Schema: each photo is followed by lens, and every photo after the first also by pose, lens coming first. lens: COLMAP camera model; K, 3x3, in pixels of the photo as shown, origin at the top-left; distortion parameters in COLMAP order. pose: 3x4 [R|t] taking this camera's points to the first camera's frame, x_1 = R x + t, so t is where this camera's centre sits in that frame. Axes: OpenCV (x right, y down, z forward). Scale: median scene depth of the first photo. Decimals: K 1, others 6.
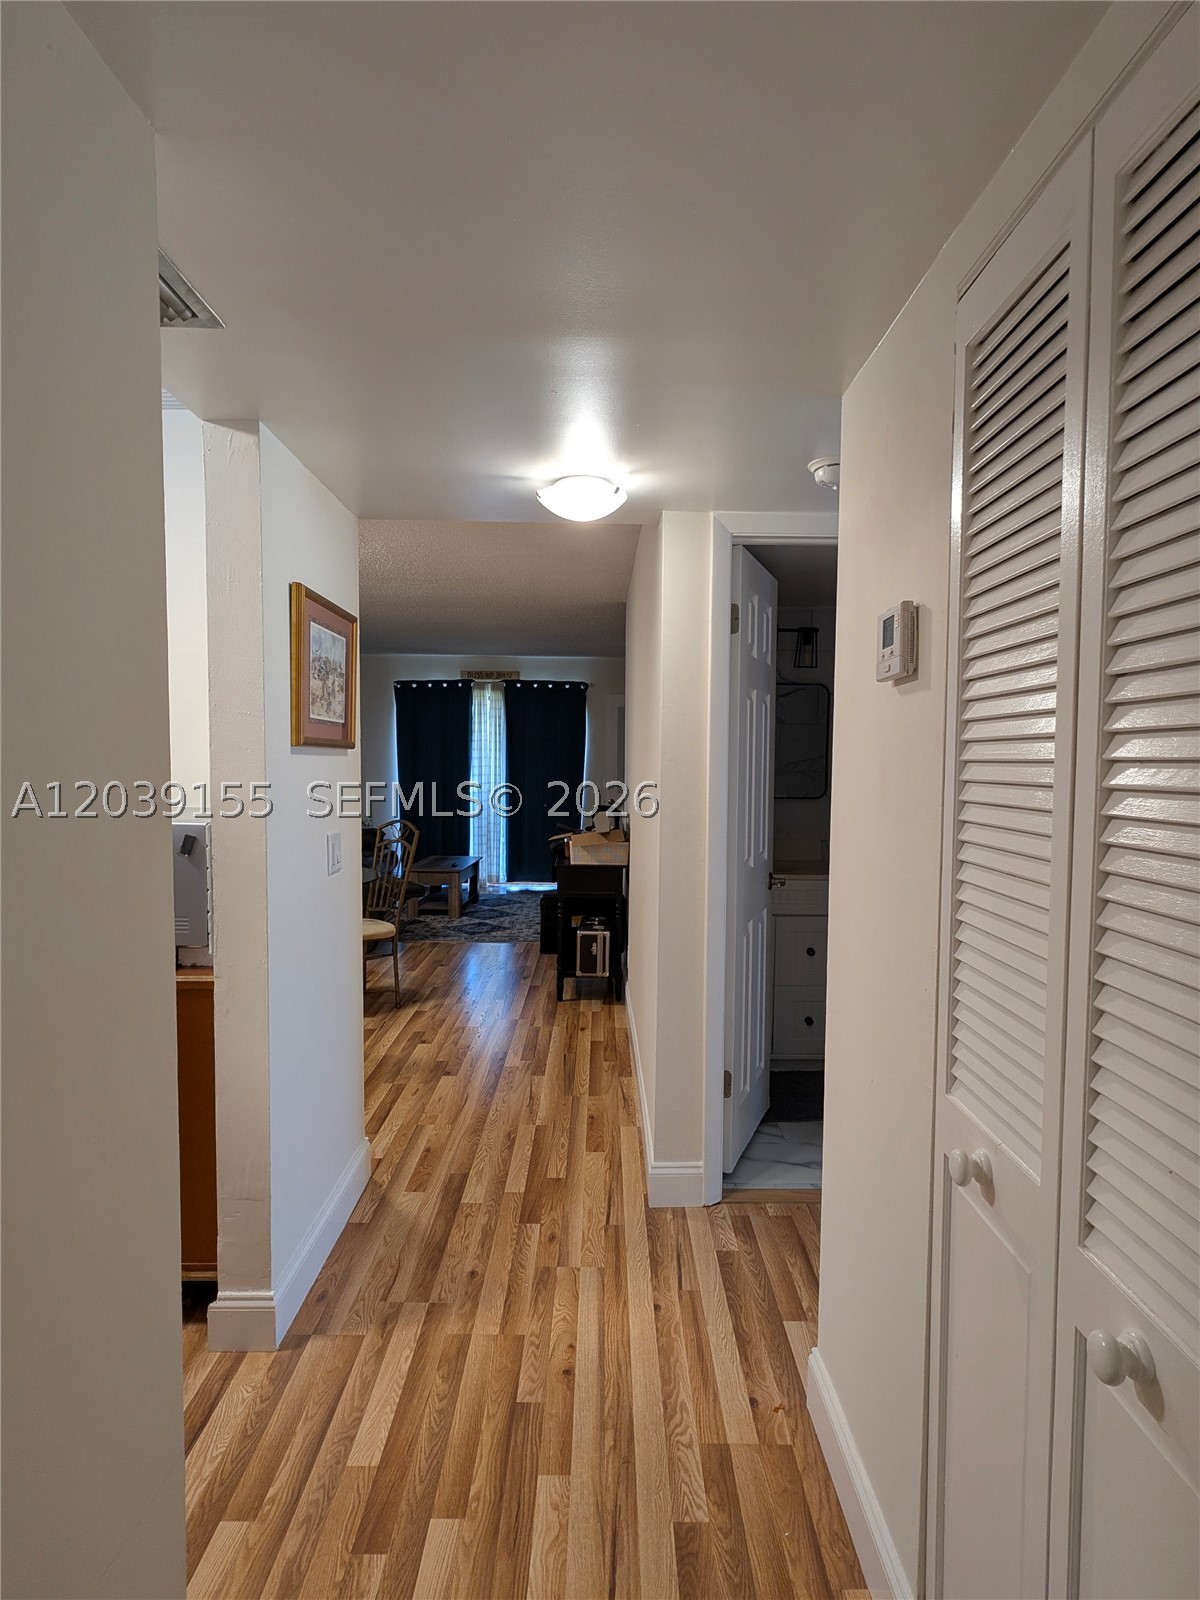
lens RADIAL K [[873.4, 0, 604.5], [0, 873.4, 804.1], [0, 0, 1]] dist [0.001460, 0.000632]
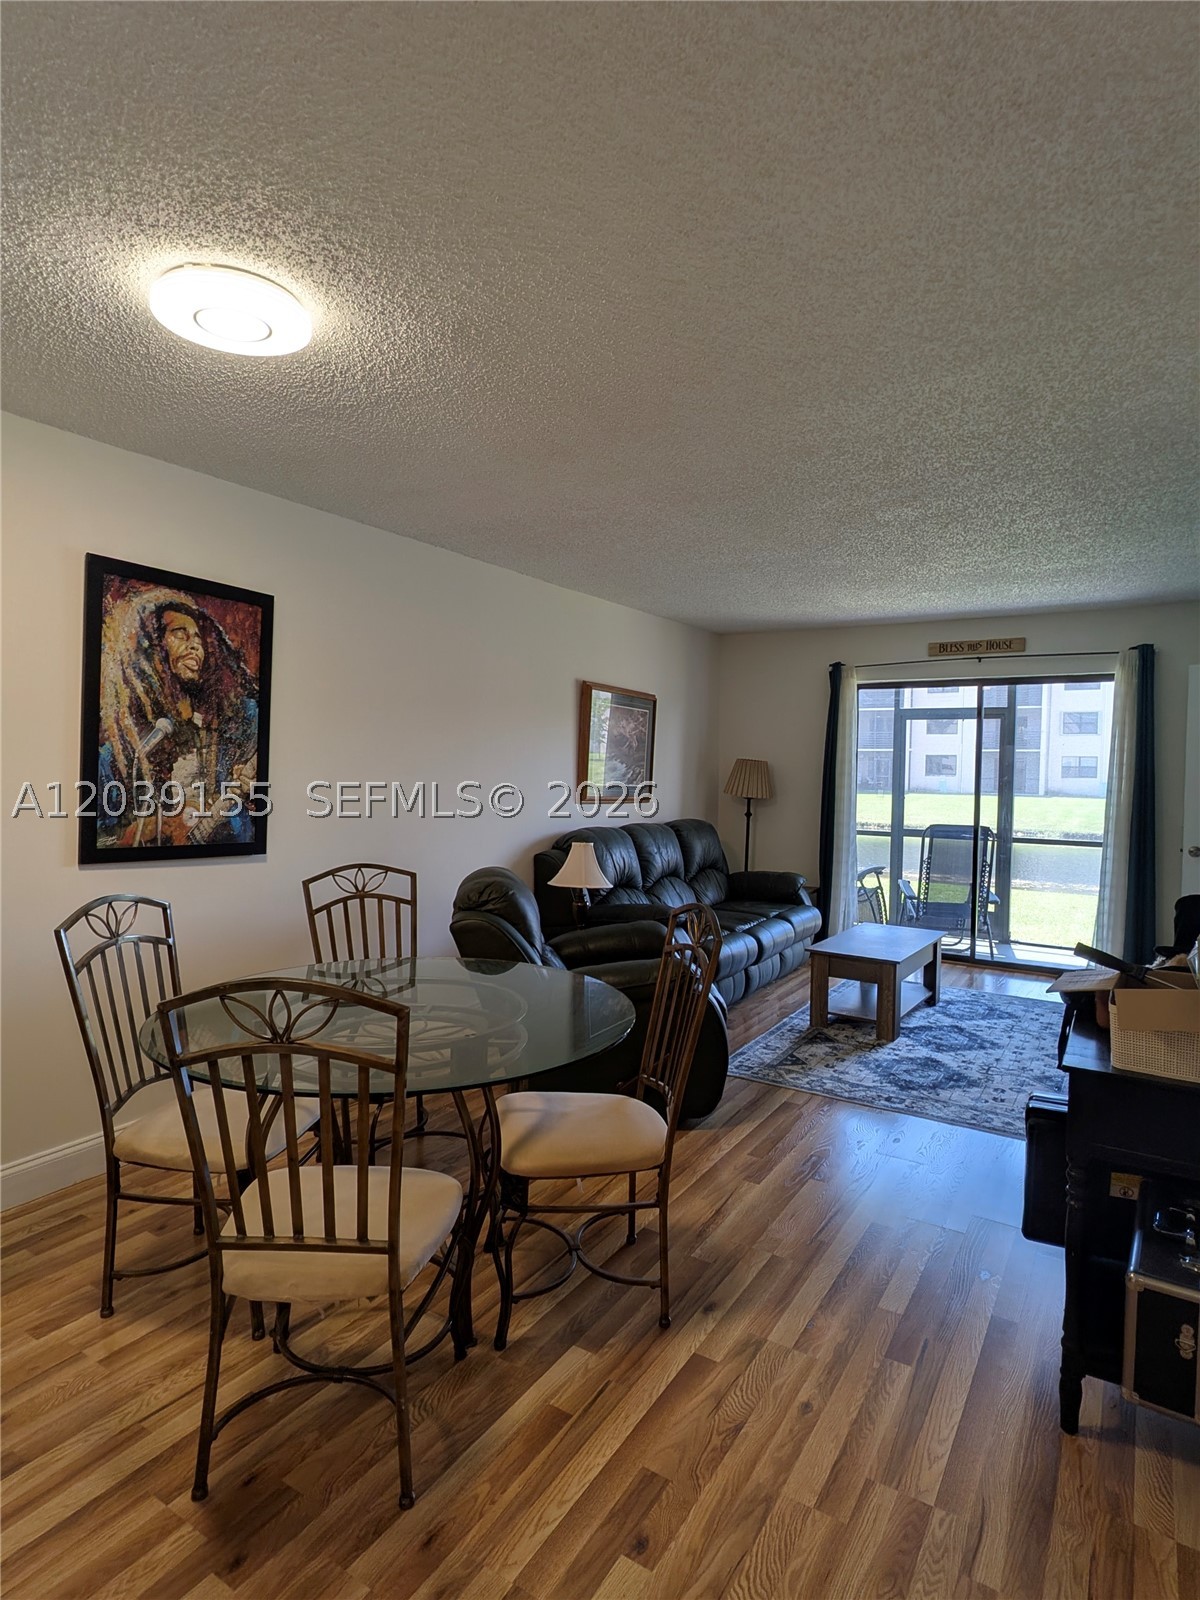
lens RADIAL K [[873.4, 0, 604.5], [0, 873.4, 804.1], [0, 0, 1]] dist [0.001460, 0.000632]
pose [[0.841102, 0.032072, -0.539925, -0.026508], [-0.026653, 0.999485, 0.017850, -0.044307], [0.540220, -0.000623, 0.841524, 0.610002]]
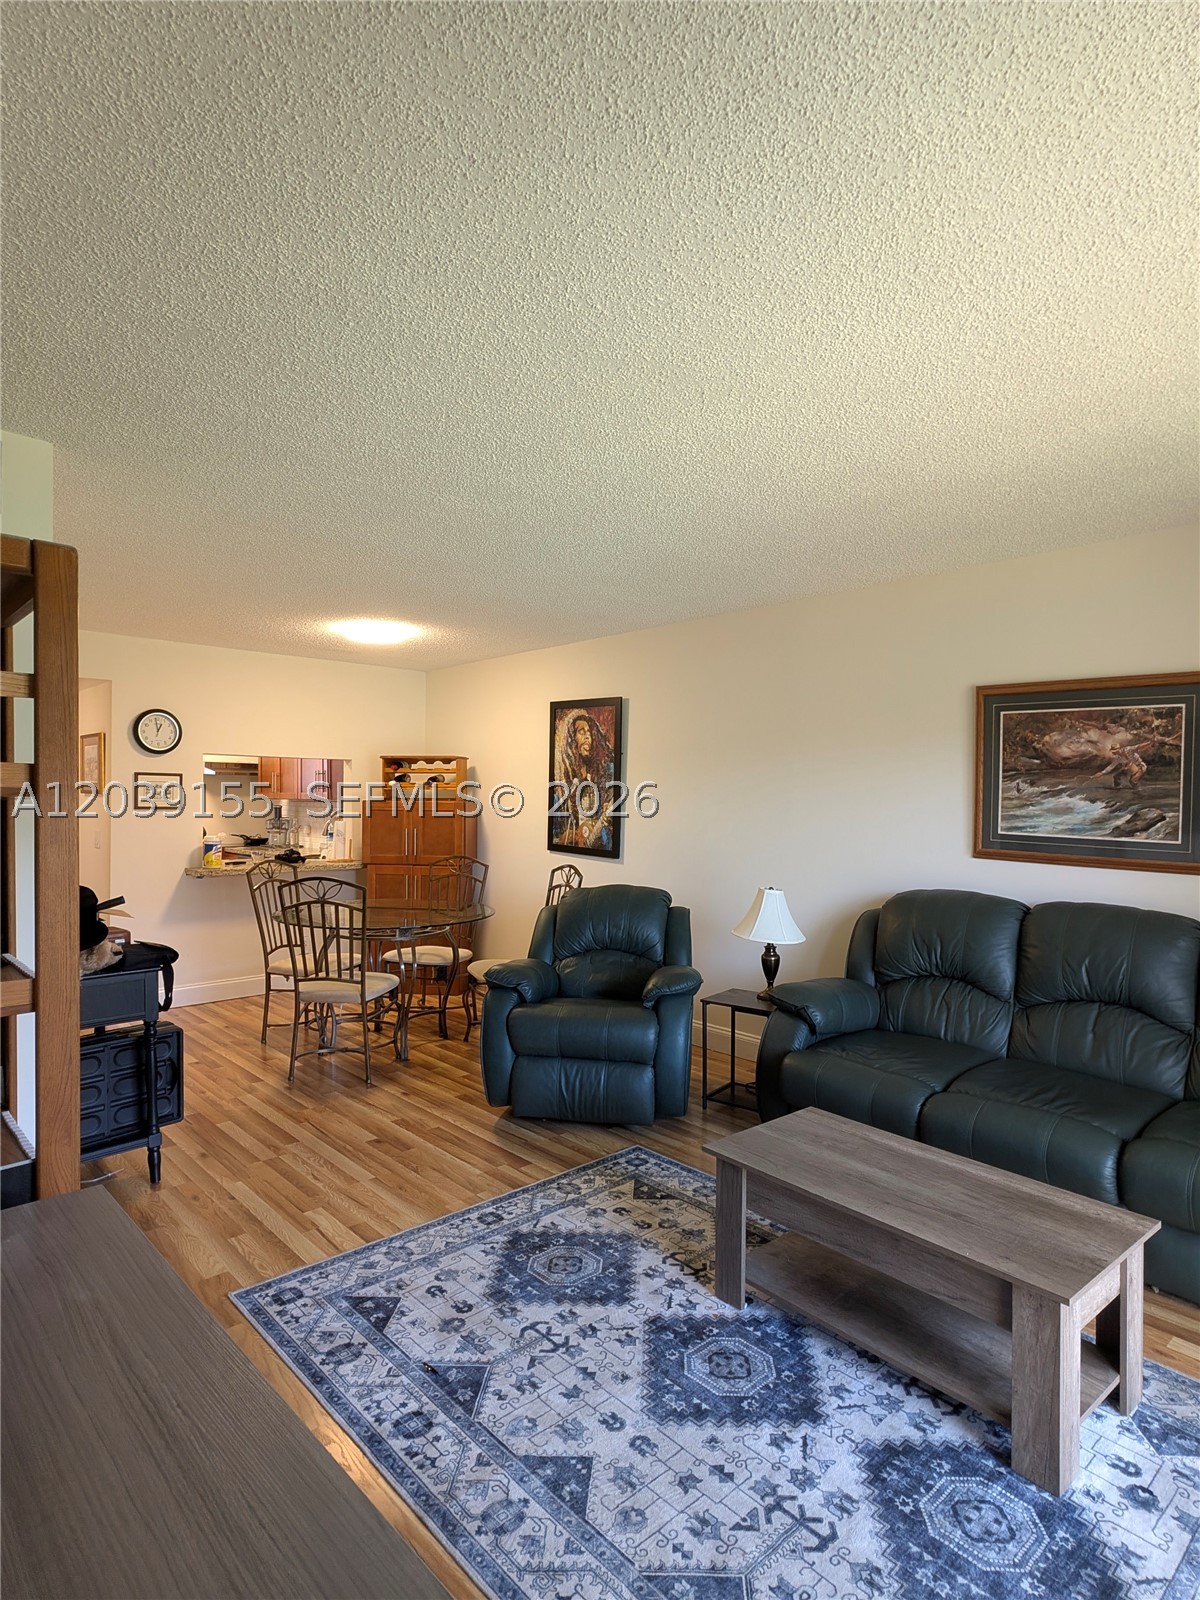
lens RADIAL K [[873.4, 0, 604.5], [0, 873.4, 804.1], [0, 0, 1]] dist [0.001460, 0.000632]
pose [[-0.738042, -0.008768, -0.674698, 0.135127], [-0.033273, 0.999172, 0.023412, -0.080762], [0.673934, 0.039728, -0.737722, 1.889808]]
